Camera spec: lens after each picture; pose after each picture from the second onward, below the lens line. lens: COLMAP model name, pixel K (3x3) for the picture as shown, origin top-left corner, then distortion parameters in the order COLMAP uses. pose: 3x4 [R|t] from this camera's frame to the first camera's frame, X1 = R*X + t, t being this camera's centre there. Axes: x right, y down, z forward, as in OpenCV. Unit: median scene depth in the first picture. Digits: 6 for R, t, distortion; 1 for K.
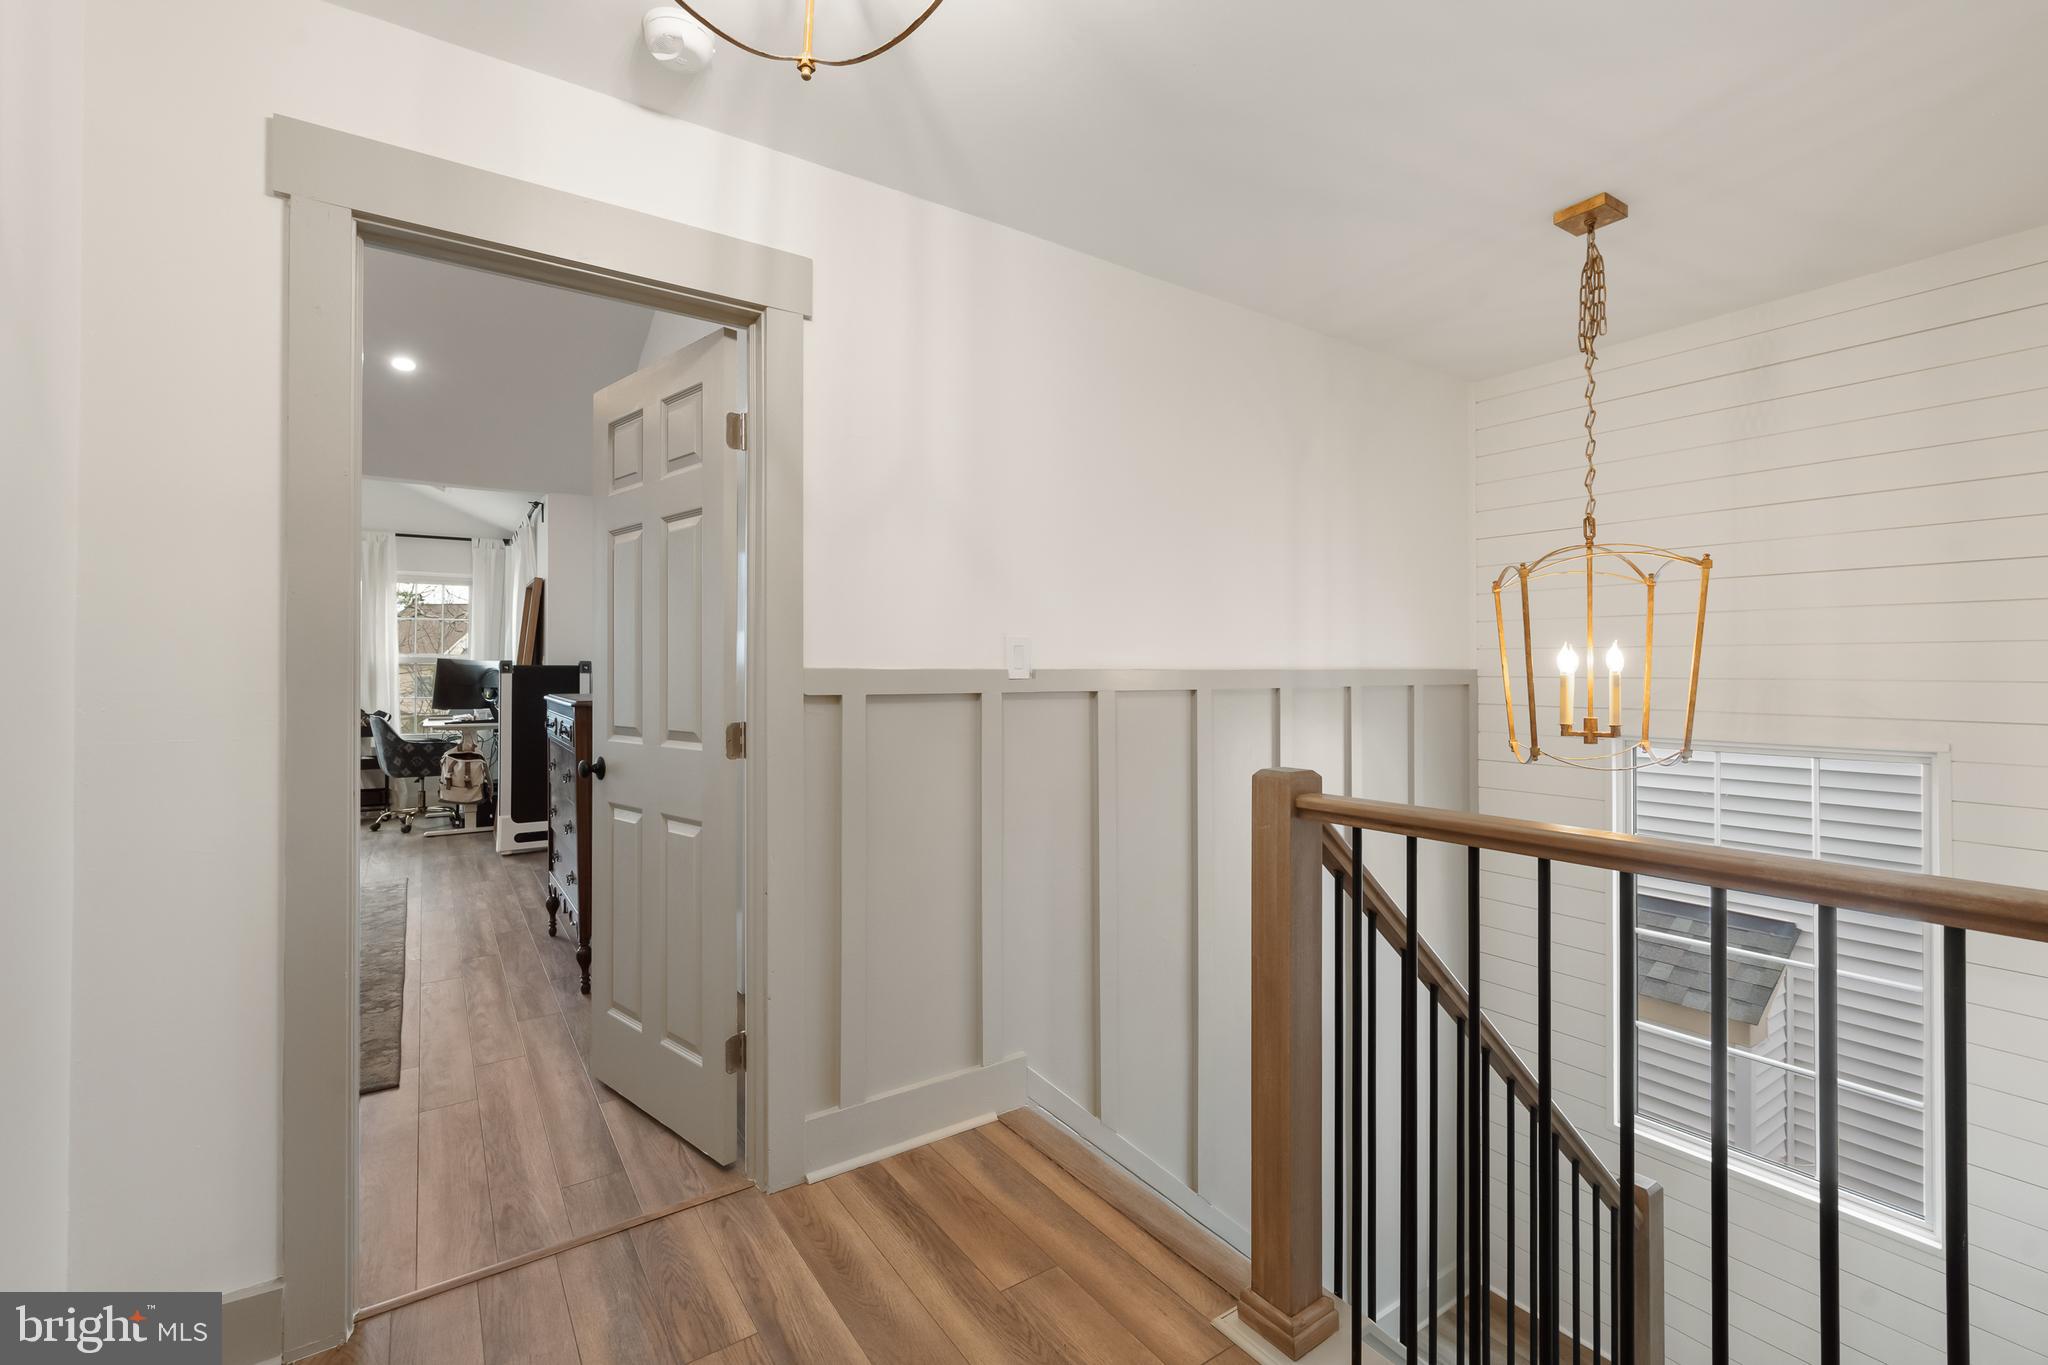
lens RADIAL K [[872.5, 0, 1013.4], [0, 872.5, 674.0], [0, 0, 1]] dist [0.000728, 0.000079]
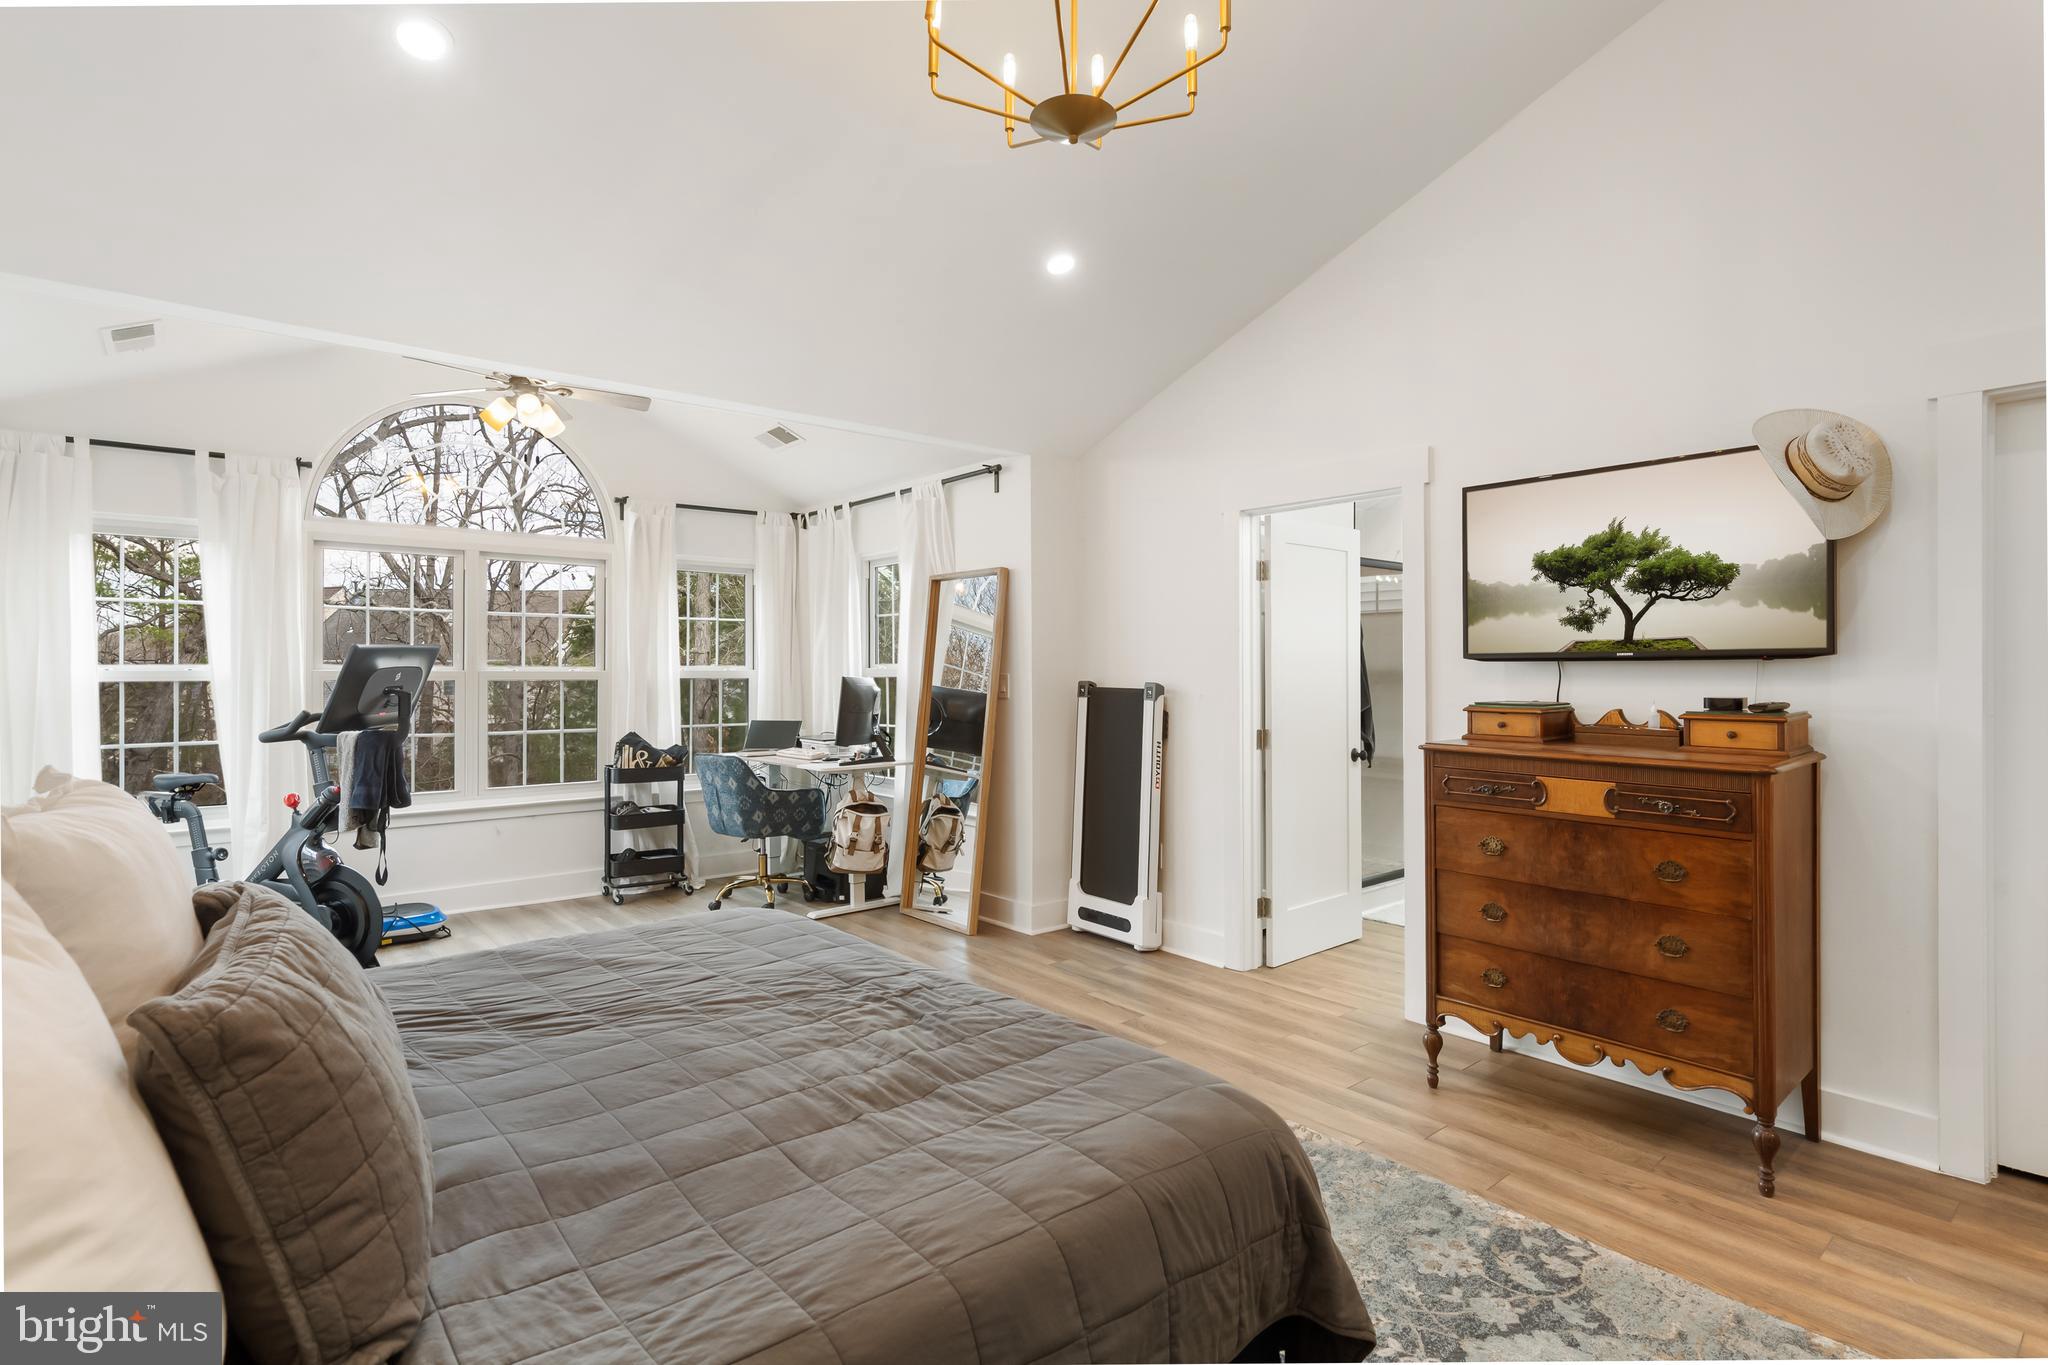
lens RADIAL K [[1000.3, 0, 1016.3], [0, 1000.3, 694.3], [0, 0, 1]] dist [0.001820, 0.001156]
pose [[0.995756, -0.008446, 0.091643, -0.567699], [0.005930, 0.999599, 0.027684, -0.025239], [-0.091840, -0.027023, 0.995407, 0.142655]]
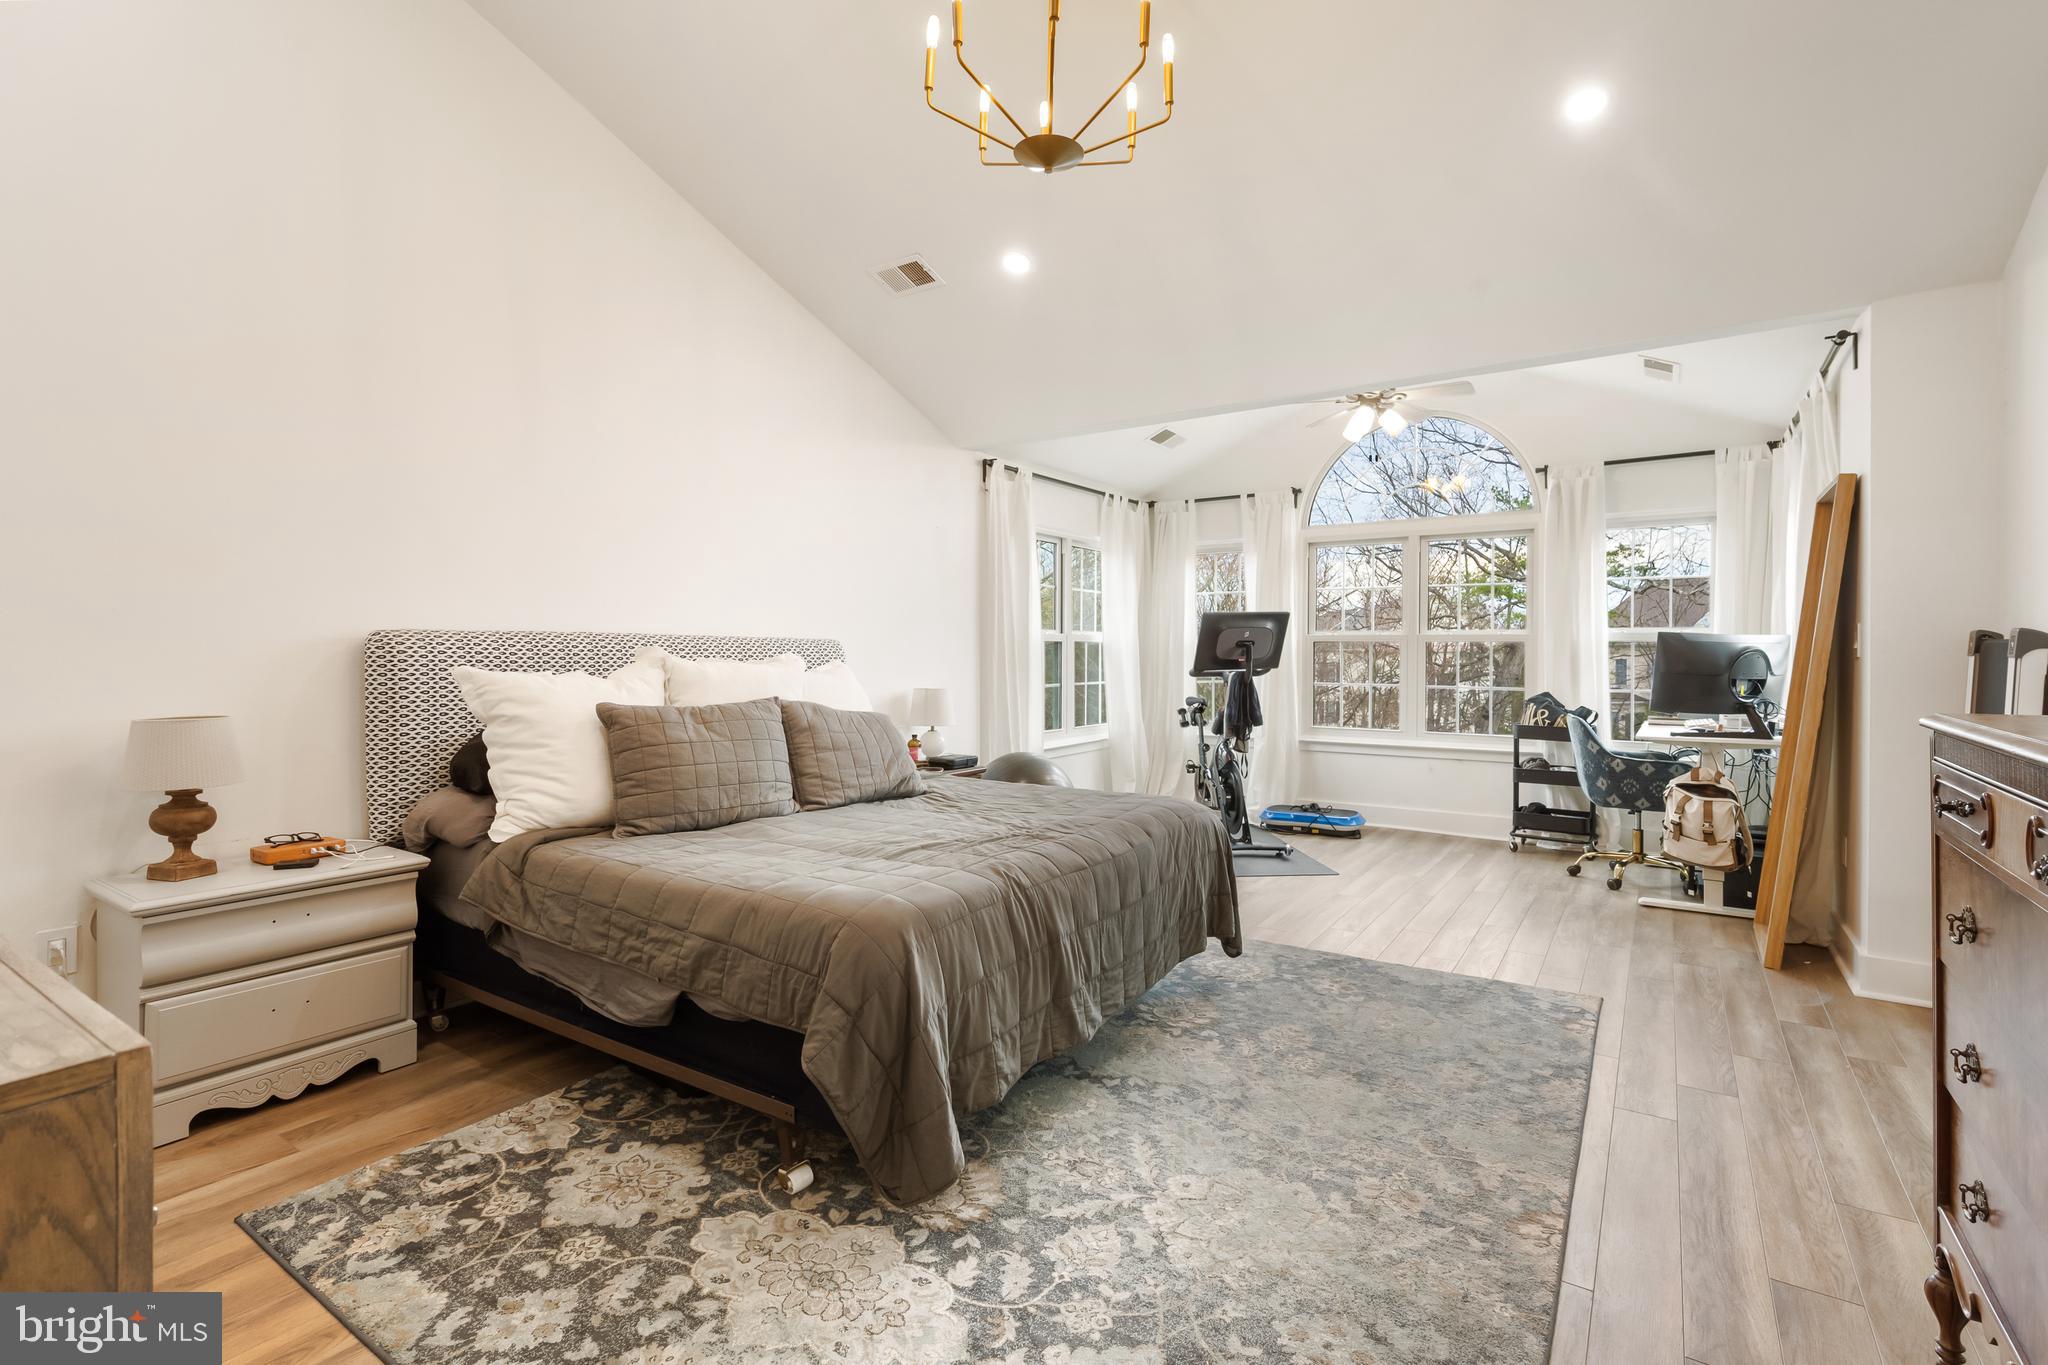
lens RADIAL K [[934.4, 0, 1026.0], [0, 934.4, 657.1], [0, 0, 1]] dist [-0.001465, 0.001686]
pose [[0.368347, -0.001491, -0.929687, -0.188263], [0.002242, 0.999997, -0.000716, -0.000233], [0.929686, -0.001821, 0.368349, 0.307512]]
